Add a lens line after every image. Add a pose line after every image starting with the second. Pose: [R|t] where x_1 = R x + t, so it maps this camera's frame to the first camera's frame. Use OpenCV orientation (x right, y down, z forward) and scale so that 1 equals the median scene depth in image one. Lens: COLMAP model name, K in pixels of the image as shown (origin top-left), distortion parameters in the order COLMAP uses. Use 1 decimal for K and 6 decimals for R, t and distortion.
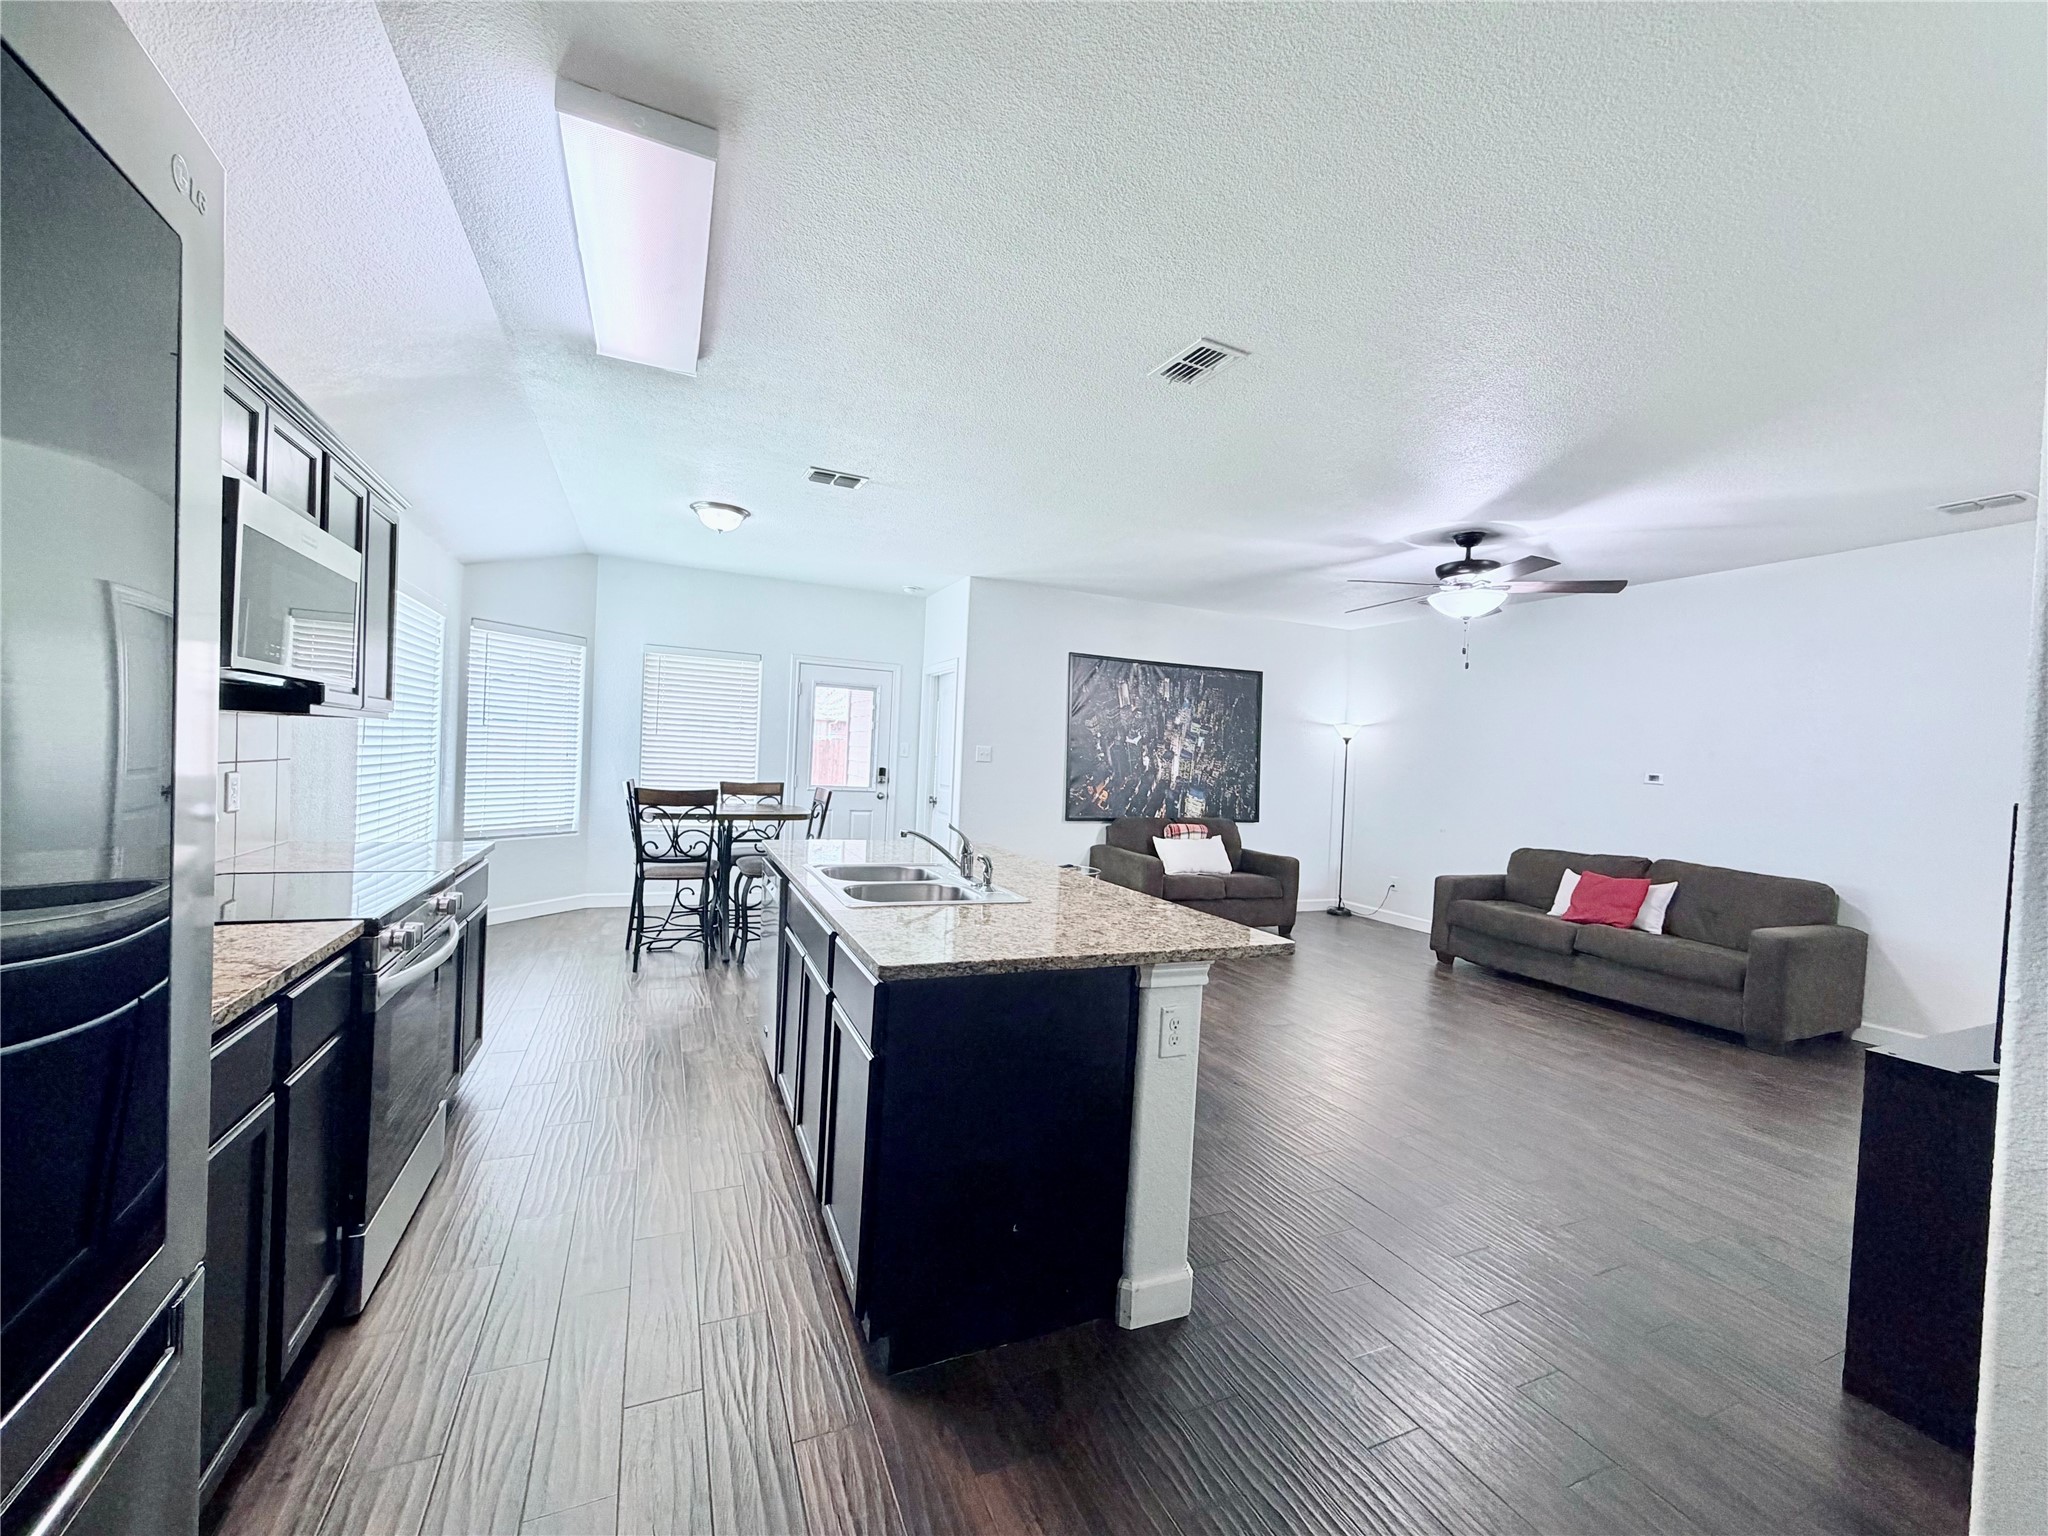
lens RADIAL K [[823.0, 0, 1024.0], [0, 823.0, 768.0], [0, 0, 1]] dist [-0.001375, 0.000177]
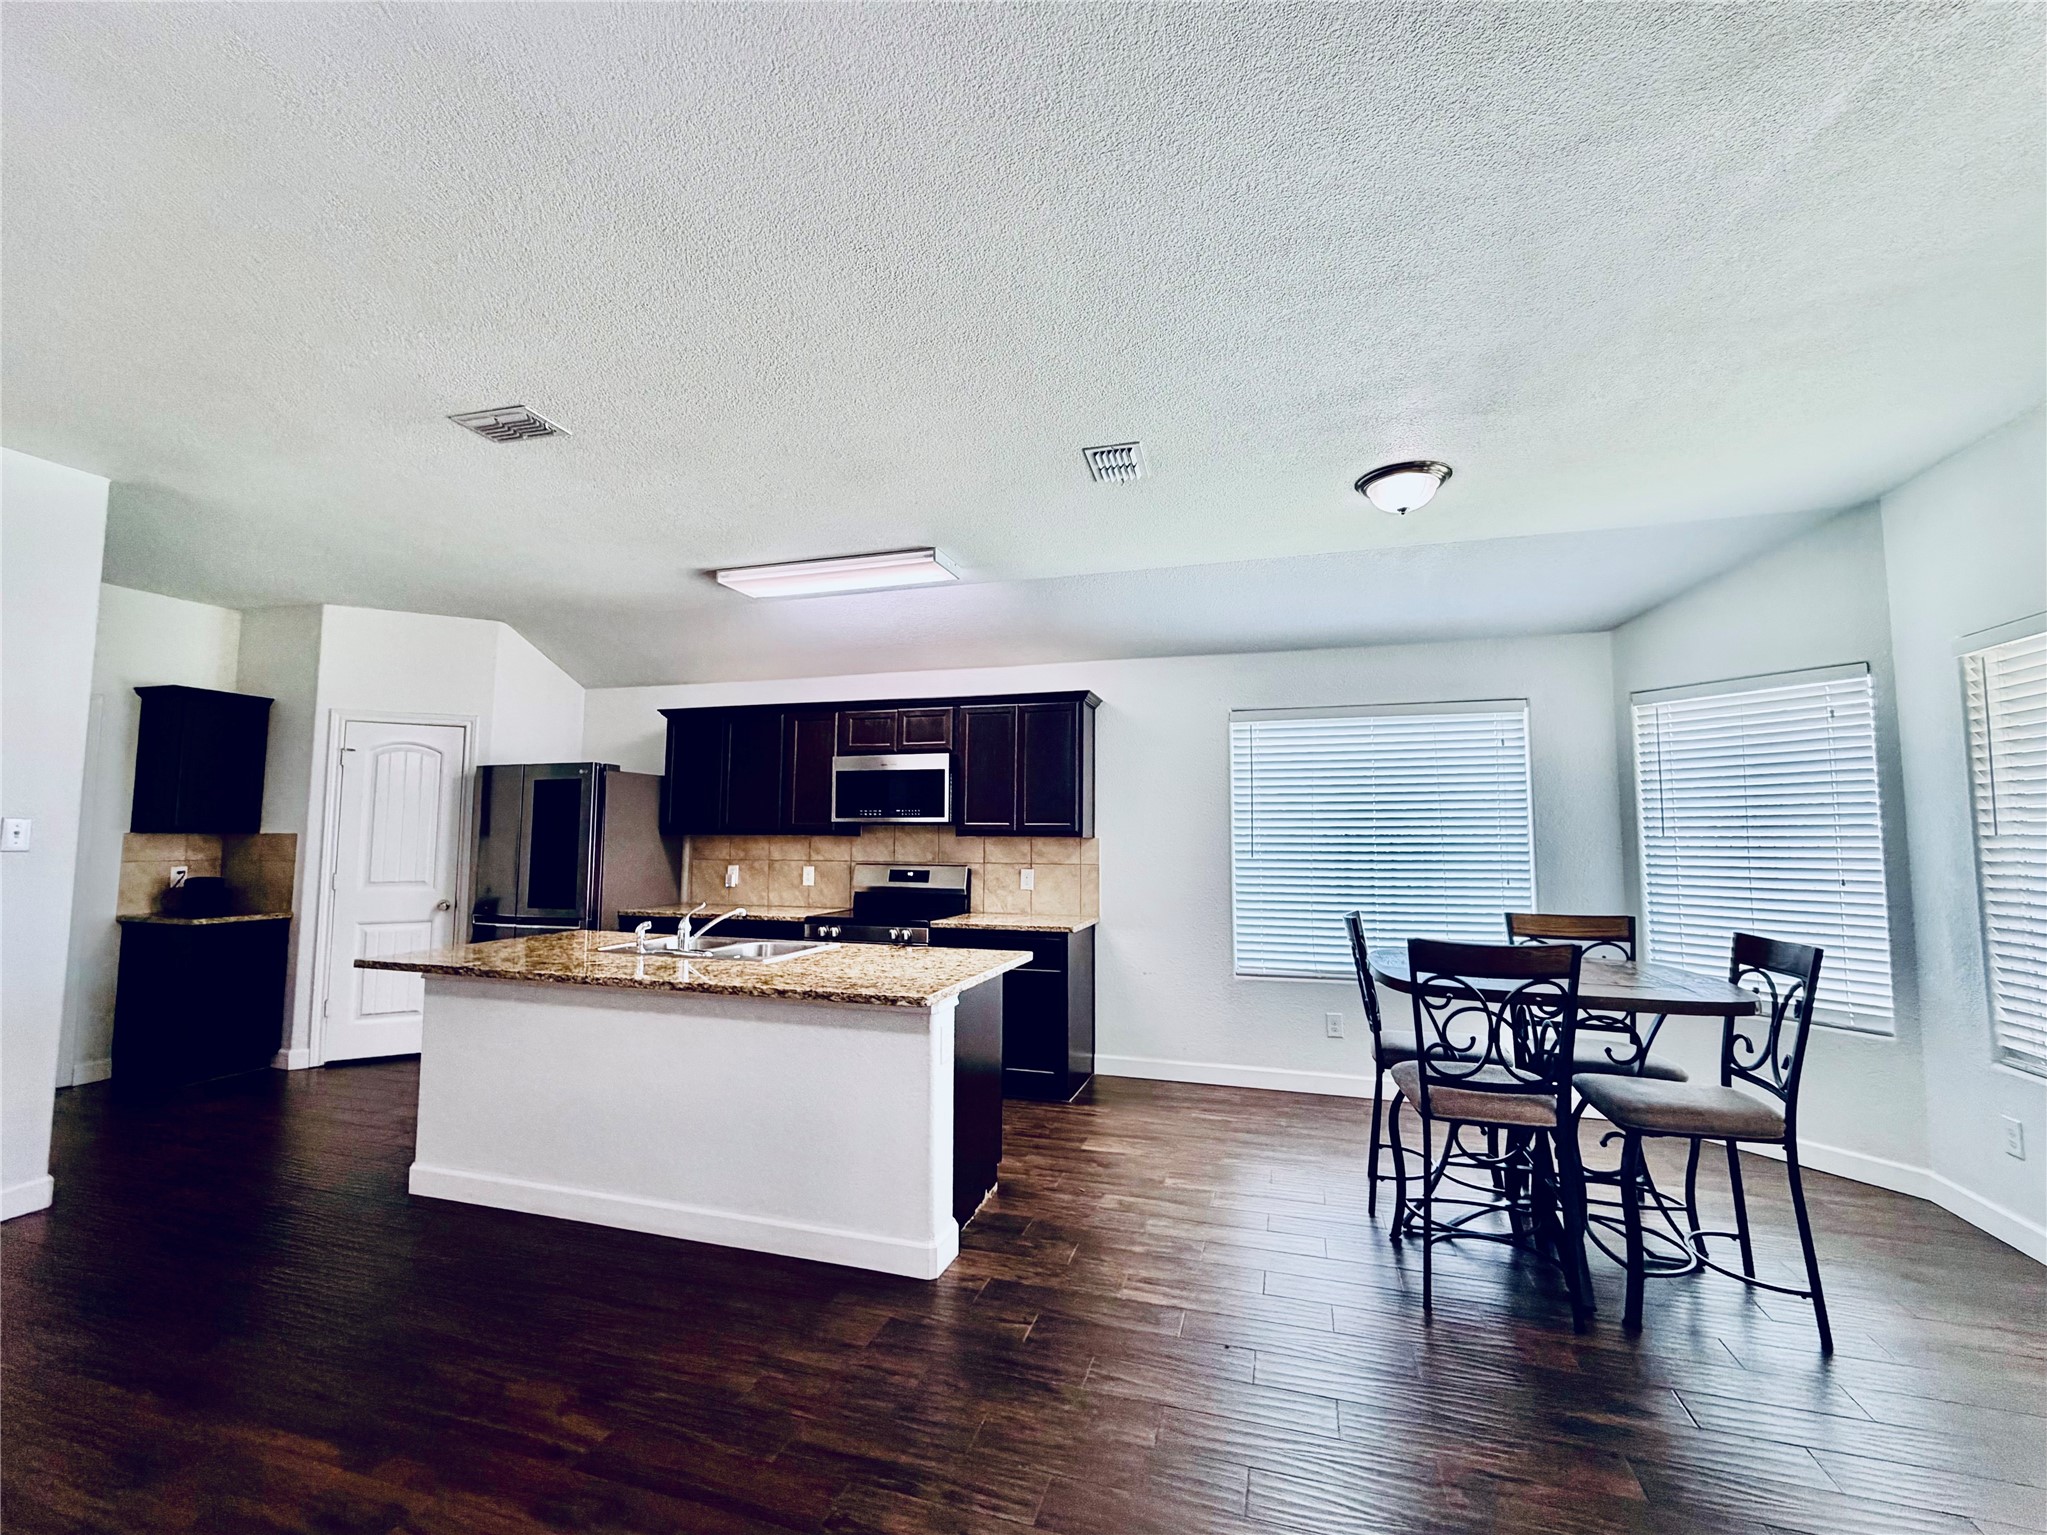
lens RADIAL K [[895.8, 0, 1001.0], [0, 895.8, 766.6], [0, 0, 1]] dist [0.000489, -0.000124]
pose [[-0.670116, -0.110028, -0.734056, 0.321605], [-0.047626, 0.993288, -0.105406, -0.005207], [0.740727, -0.035674, -0.670859, 1.212464]]
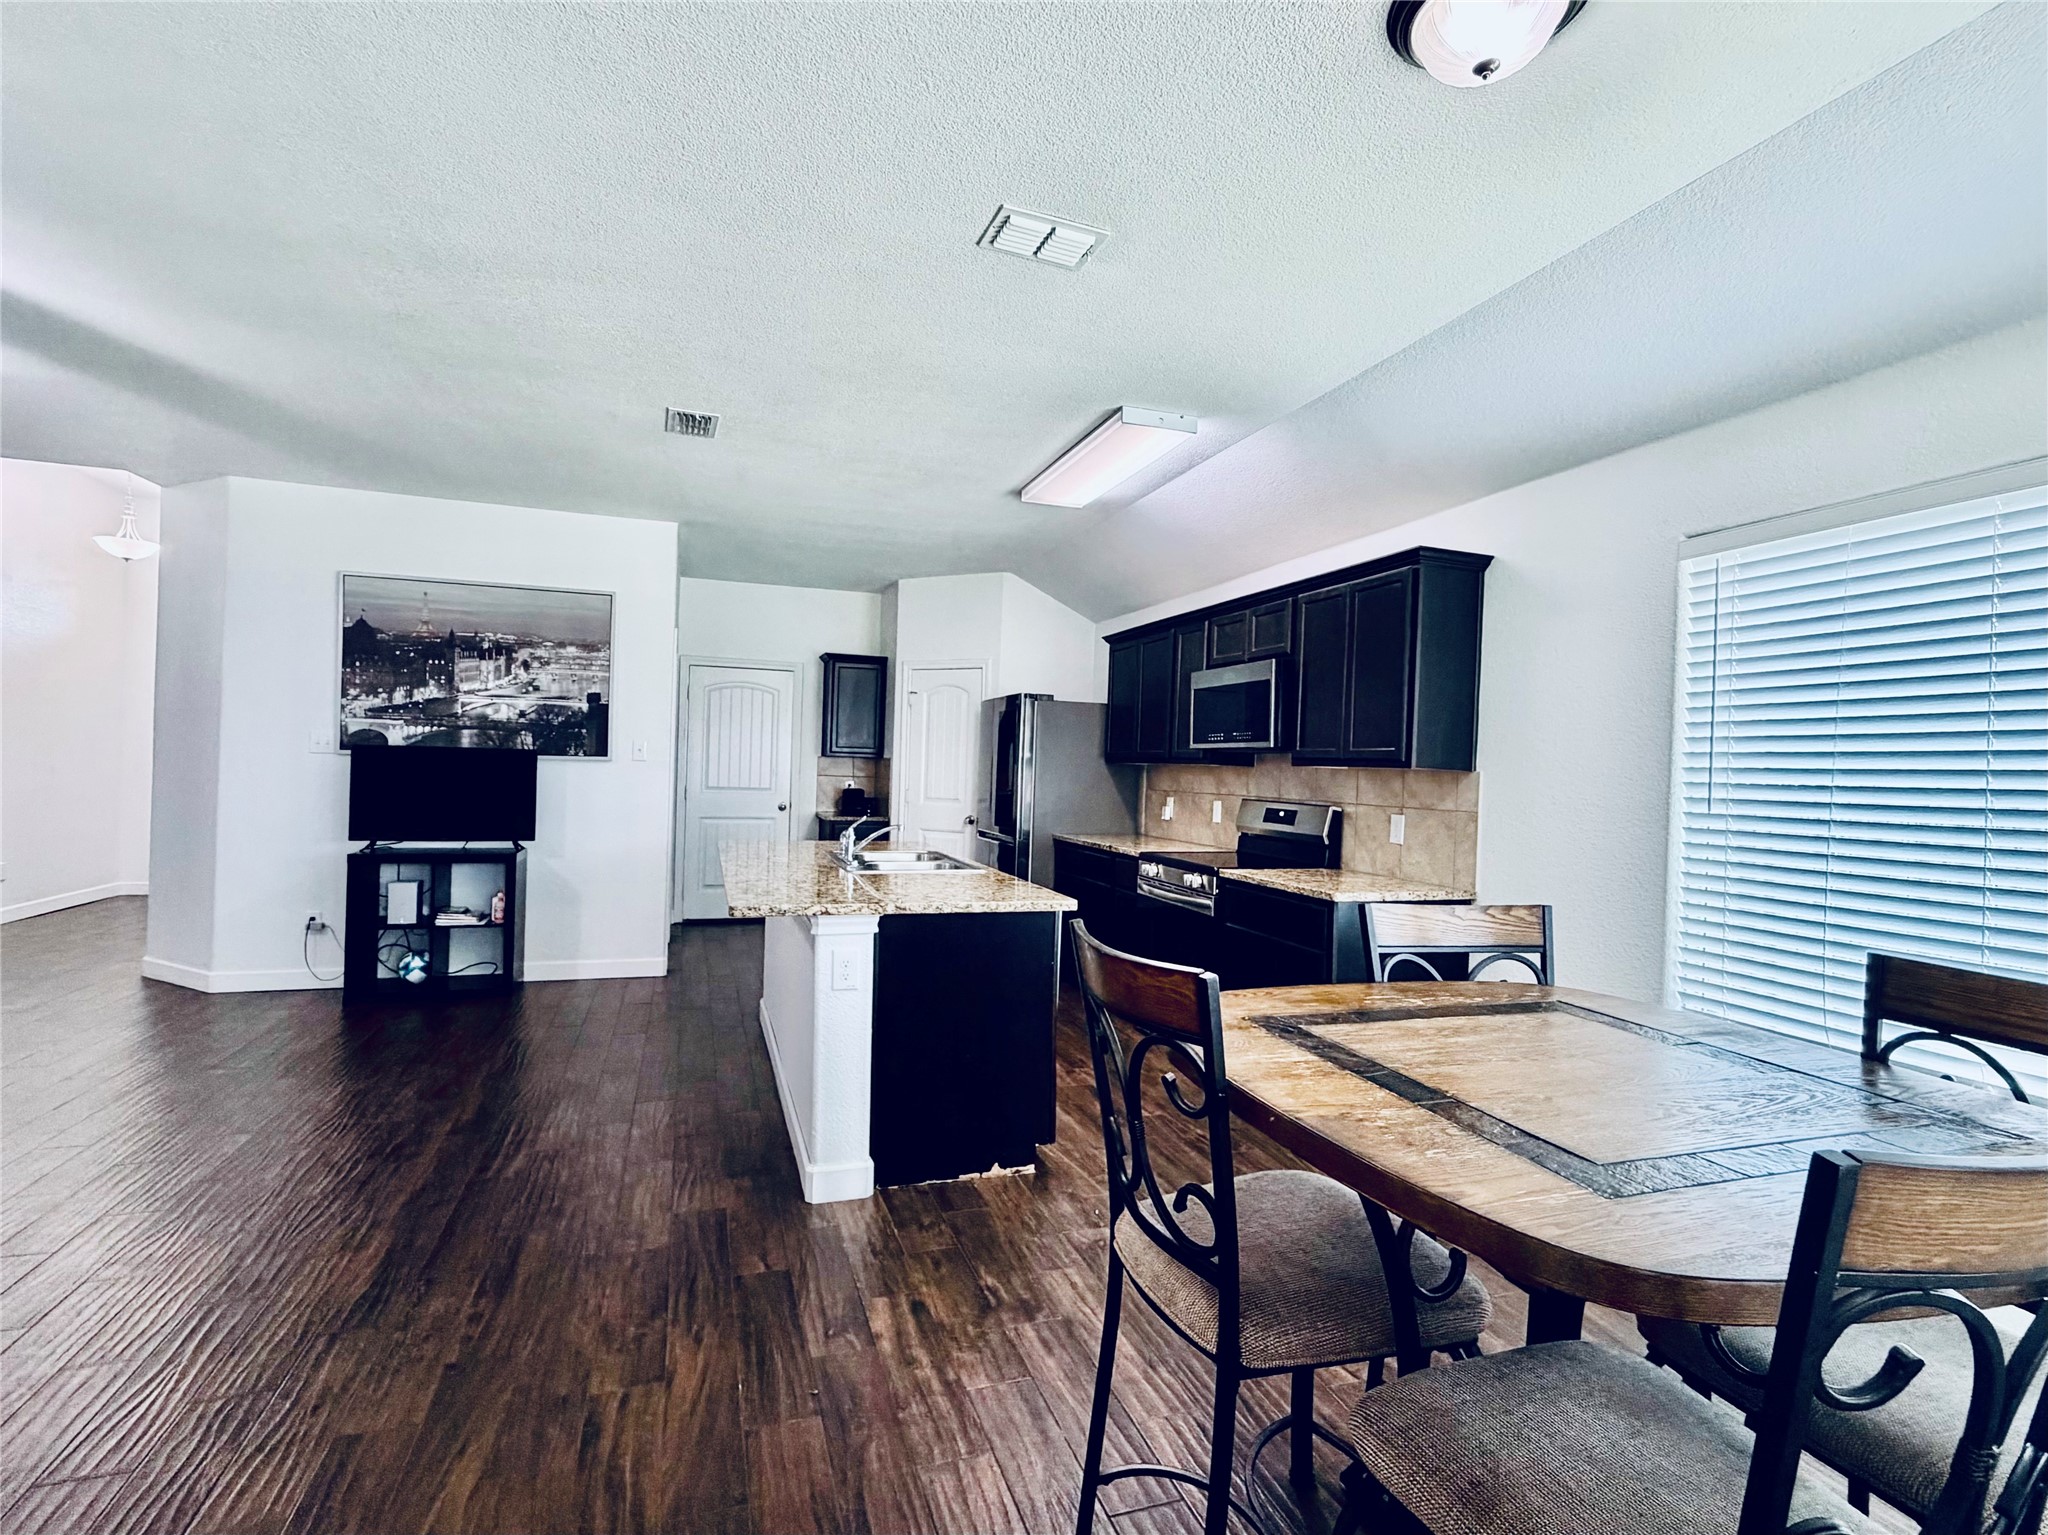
lens RADIAL K [[966.7, 0, 997.4], [0, 966.7, 771.4], [0, 0, 1]] dist [0.002031, 0.000352]
pose [[-0.991059, -0.078367, 0.107981, -0.249129], [-0.076131, 0.996792, 0.024687, -0.028654], [-0.109569, 0.016246, -0.993846, 1.359393]]
